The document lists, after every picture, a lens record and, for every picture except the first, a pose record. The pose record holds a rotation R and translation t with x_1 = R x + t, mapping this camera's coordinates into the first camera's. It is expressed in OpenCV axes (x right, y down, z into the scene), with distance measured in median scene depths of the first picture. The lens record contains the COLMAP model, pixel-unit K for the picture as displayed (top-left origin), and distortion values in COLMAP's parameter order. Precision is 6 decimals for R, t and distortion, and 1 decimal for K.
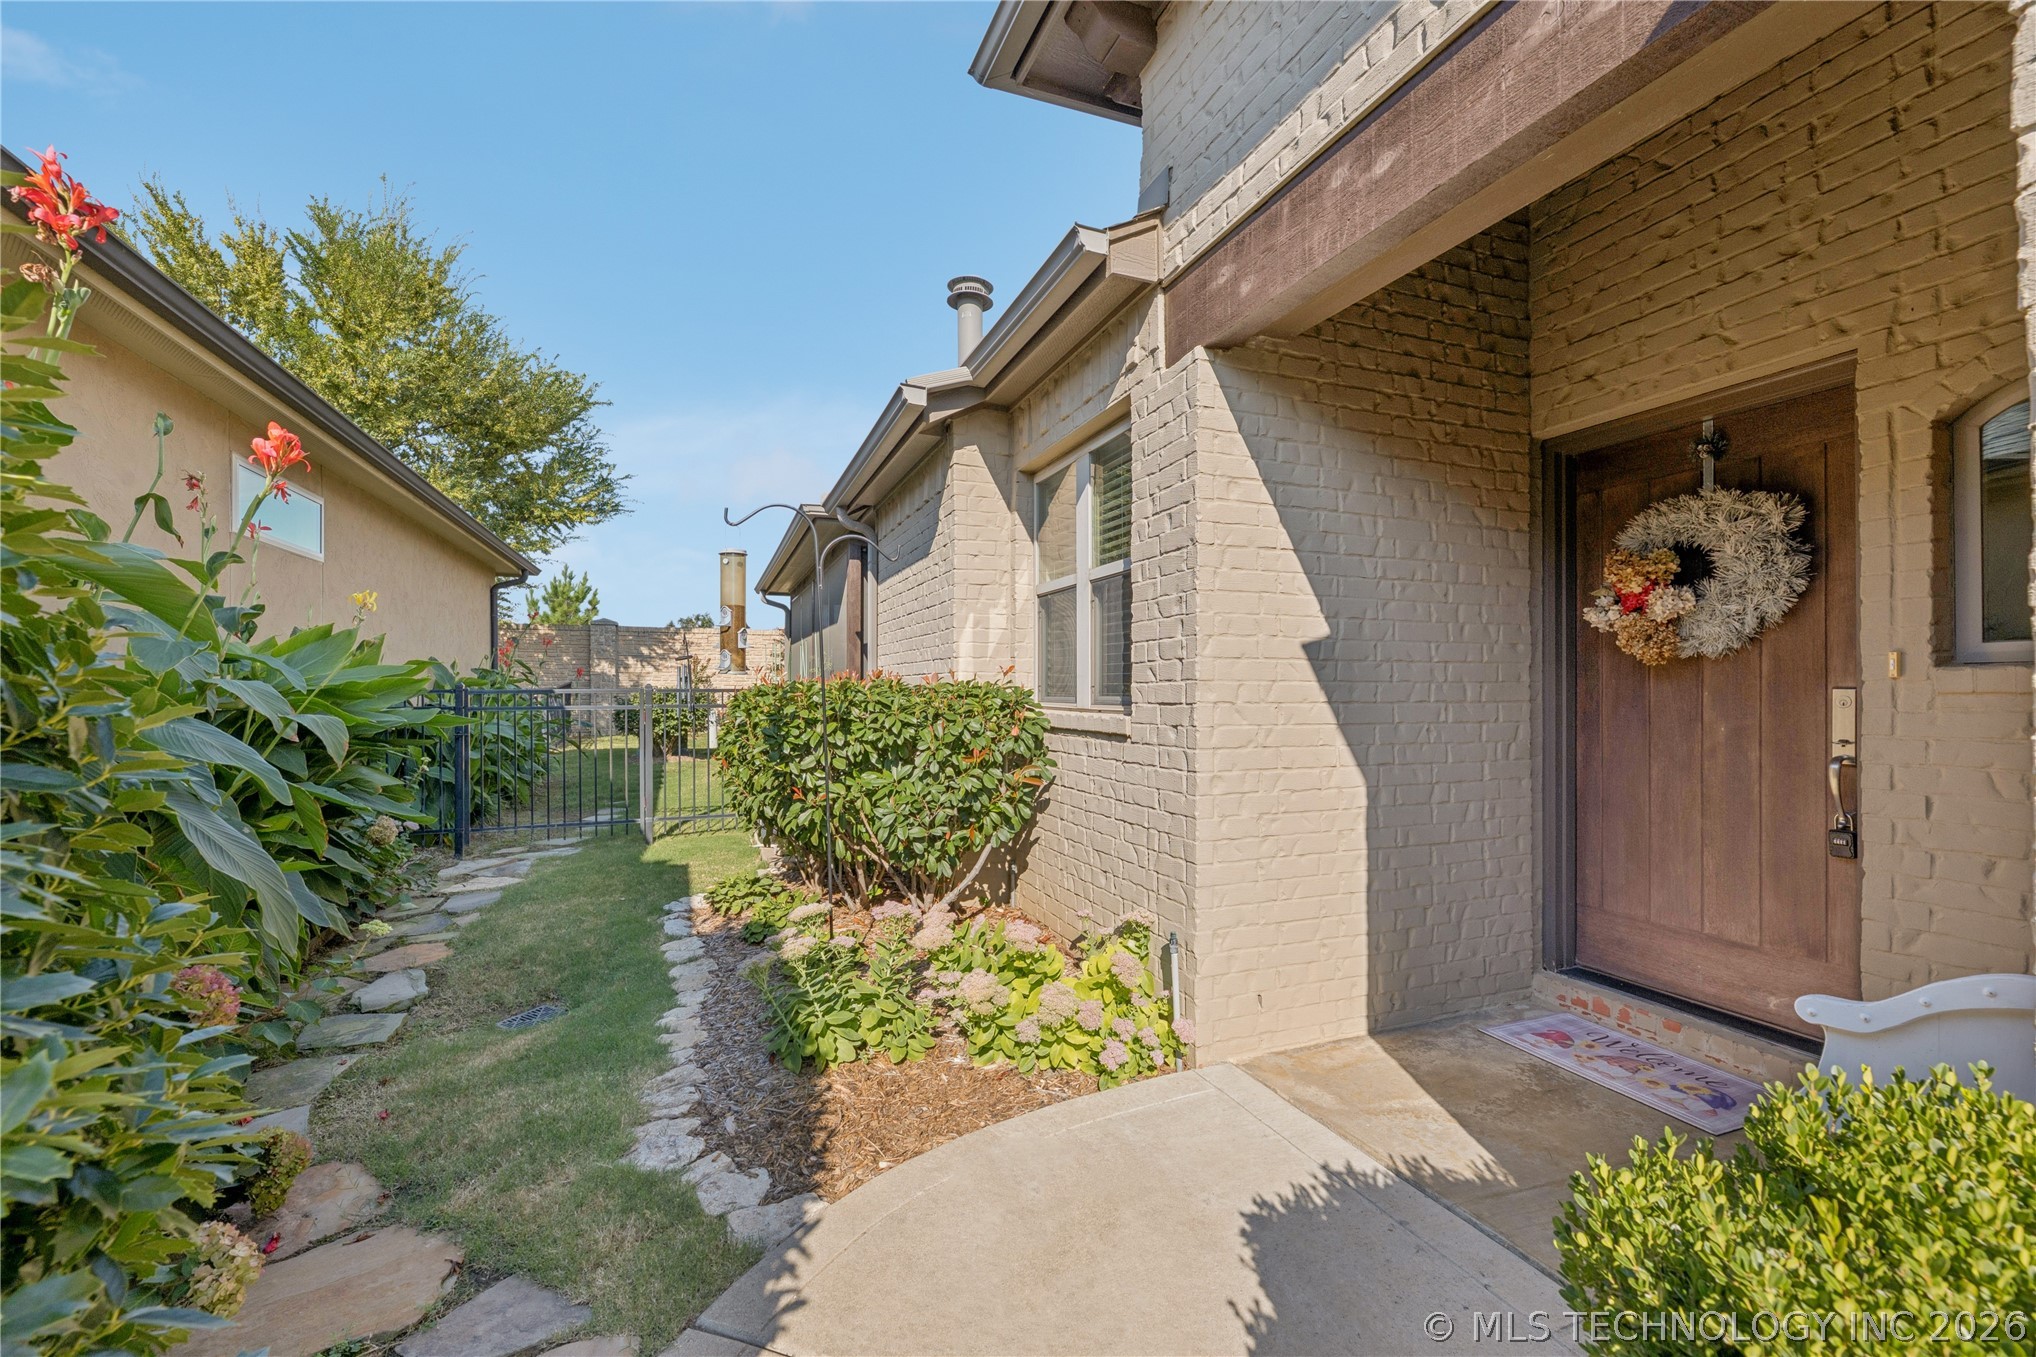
lens RADIAL K [[833.3, 0, 1032.6], [0, 833.3, 686.7], [0, 0, 1]] dist [0.000230, 0.000239]
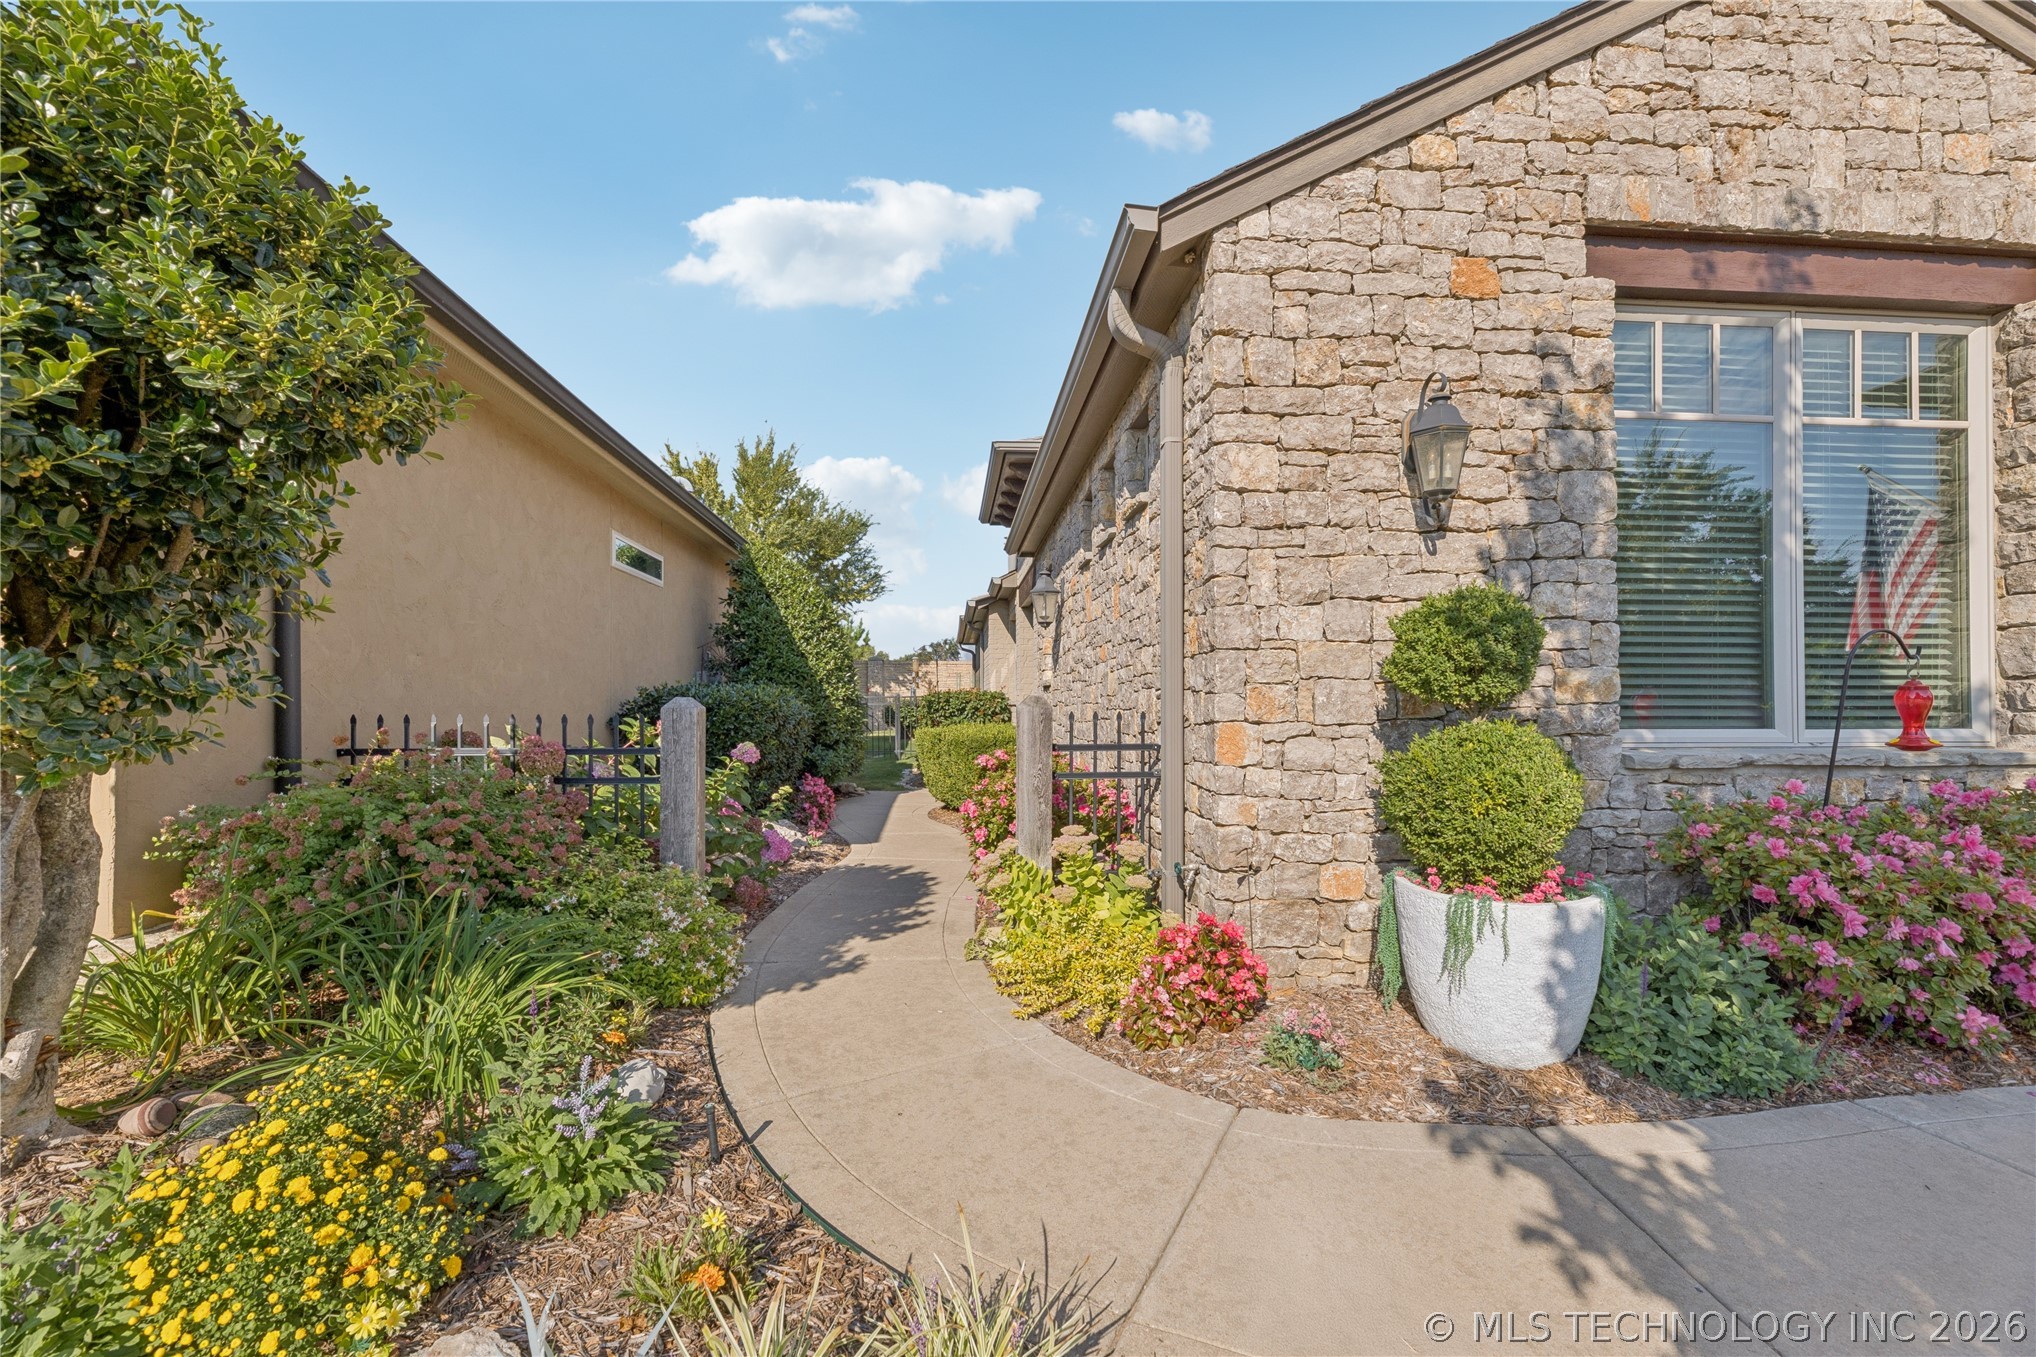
lens RADIAL K [[833.3, 0, 1014.4], [0, 833.3, 696.0], [0, 0, 1]] dist [0.000230, 0.000239]
pose [[0.954288, -0.011599, -0.298662, 0.238353], [0.009113, 0.999911, -0.009713, 0.011110], [0.298748, 0.006547, 0.954309, -0.494746]]
